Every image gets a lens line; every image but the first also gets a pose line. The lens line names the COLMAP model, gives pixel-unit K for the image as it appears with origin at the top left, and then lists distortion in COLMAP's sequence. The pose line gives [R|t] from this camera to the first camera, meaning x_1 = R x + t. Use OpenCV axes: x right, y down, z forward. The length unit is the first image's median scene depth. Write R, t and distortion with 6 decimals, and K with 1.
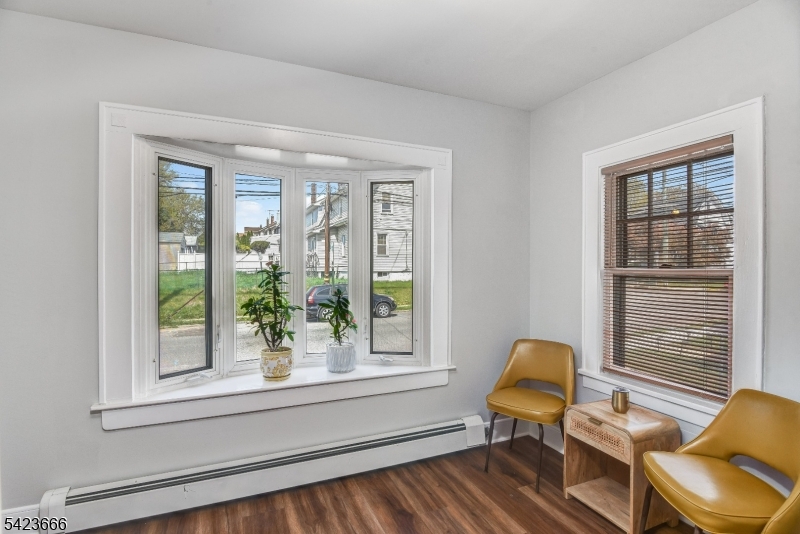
lens RADIAL K [[401.0, 0, 400.6], [0, 401.0, 259.8], [0, 0, 1]] dist [-0.015959, 0.000106]
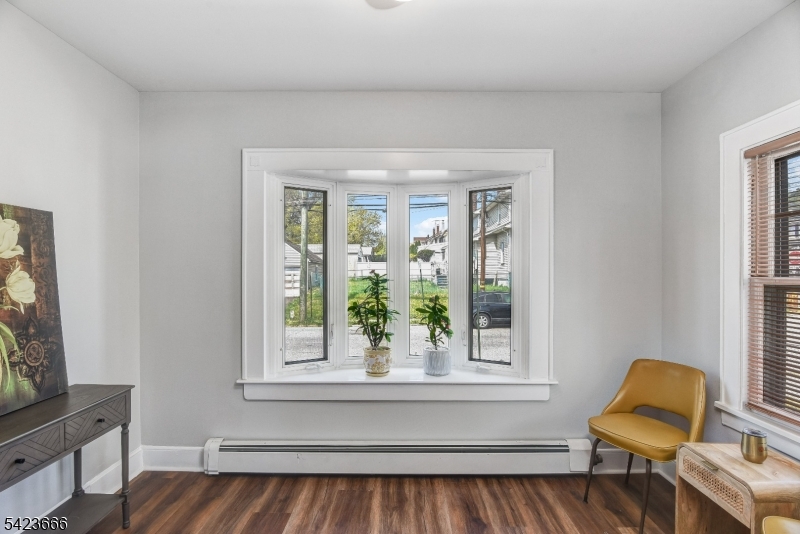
lens RADIAL K [[401.9, 0, 405.9], [0, 401.9, 264.2], [0, 0, 1]] dist [-0.013192, -0.000601]
pose [[0.913086, -0.008334, -0.407682, 0.213441], [0.005485, 0.999952, -0.008156, -0.001549], [0.407730, 0.005211, 0.913088, 0.006938]]
